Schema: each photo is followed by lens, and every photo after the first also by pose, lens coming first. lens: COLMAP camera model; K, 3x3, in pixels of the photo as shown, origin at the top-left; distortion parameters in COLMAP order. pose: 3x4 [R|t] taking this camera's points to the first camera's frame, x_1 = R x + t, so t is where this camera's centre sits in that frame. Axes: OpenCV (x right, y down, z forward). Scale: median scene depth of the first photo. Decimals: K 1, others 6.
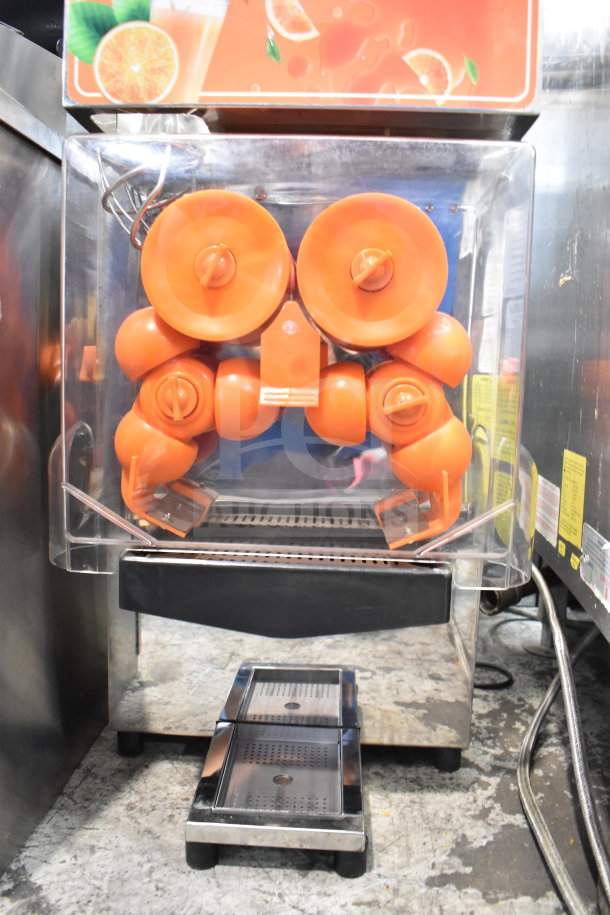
lens RADIAL K [[737.8, 0, 305.0], [0, 737.8, 457.5], [0, 0, 1]] dist [-0.088444, 0.003848]
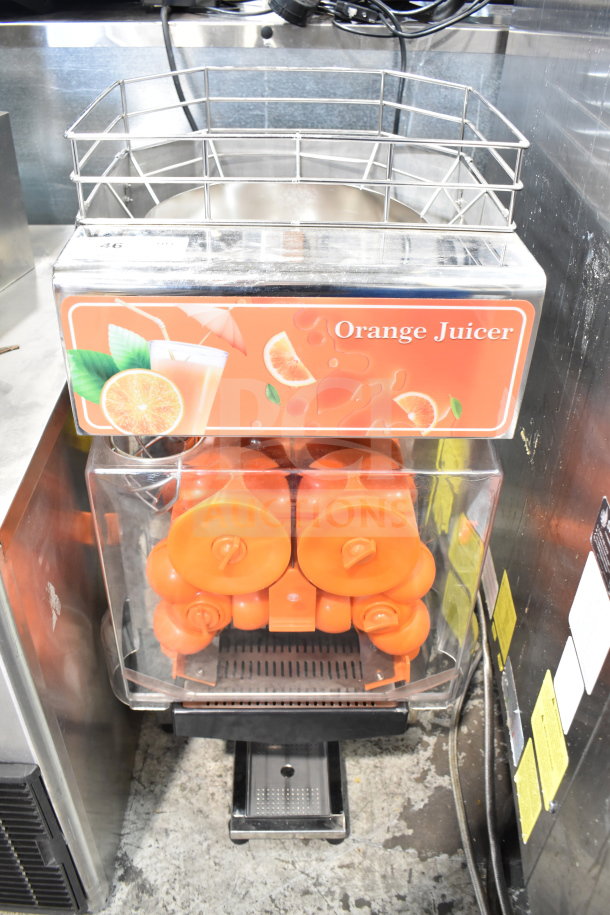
lens RADIAL K [[768.6, 0, 305.0], [0, 768.6, 457.5], [0, 0, 1]] dist [-0.092673, 0.006913]
pose [[0.997943, -0.039988, 0.050114, -0.054380], [0.010920, 0.876250, 0.481734, -0.979689], [-0.063176, -0.480195, 0.874884, -0.036700]]
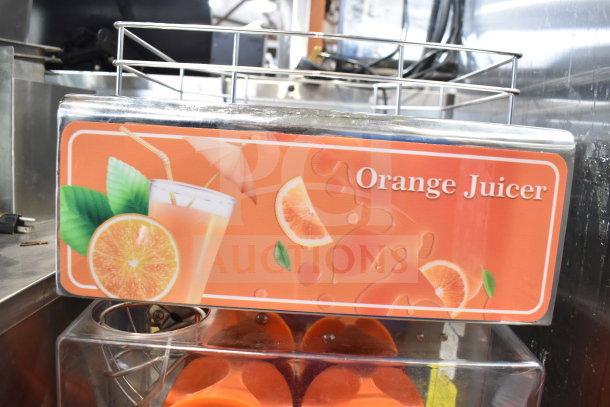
lens RADIAL K [[470.3, 0, 305.0], [0, 470.3, 203.5], [0, 0, 1]] dist [-0.099903, 0.003808]
pose [[0.997705, 0.032977, 0.059131, -0.050732], [-0.032581, 0.999440, -0.007649, -0.599488], [-0.059351, 0.005705, 0.998221, 0.373031]]
